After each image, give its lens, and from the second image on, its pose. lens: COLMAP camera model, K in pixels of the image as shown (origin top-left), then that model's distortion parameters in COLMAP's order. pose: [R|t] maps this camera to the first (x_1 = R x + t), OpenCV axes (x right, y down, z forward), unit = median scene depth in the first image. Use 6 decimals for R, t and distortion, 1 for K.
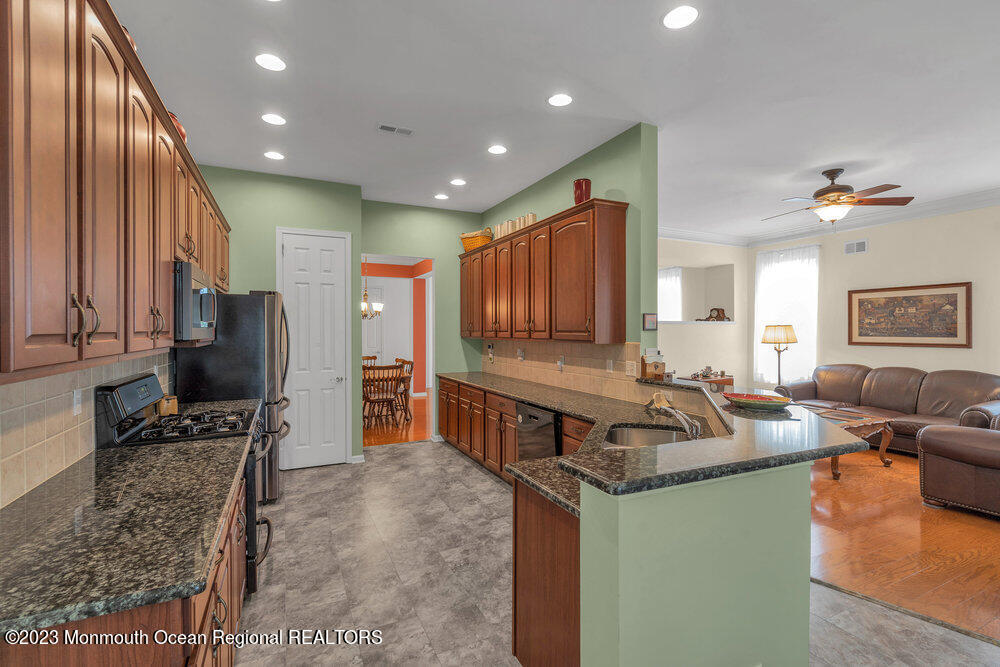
lens RADIAL K [[457.2, 0, 501.1], [0, 457.2, 332.5], [0, 0, 1]] dist [0.001651, 0.000953]
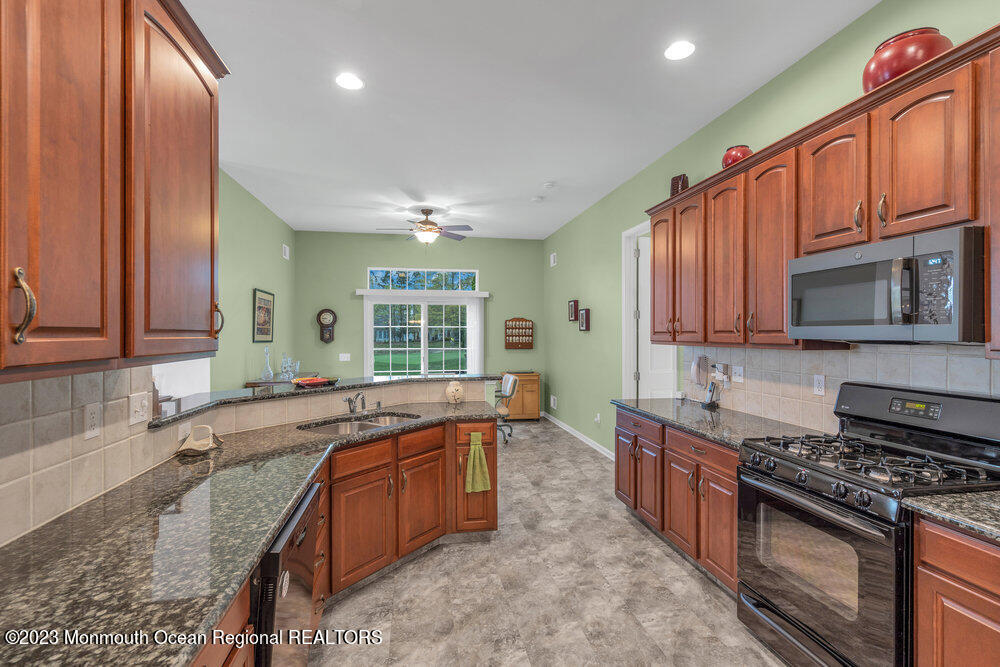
lens RADIAL K [[465.0, 0, 499.8], [0, 465.0, 334.6], [0, 0, 1]] dist [-0.000670, 0.000323]
pose [[-0.966338, 0.000913, 0.257274, -0.155810], [0.003736, 0.999938, 0.010484, -0.002798], [-0.257249, 0.011092, -0.966282, 0.986425]]
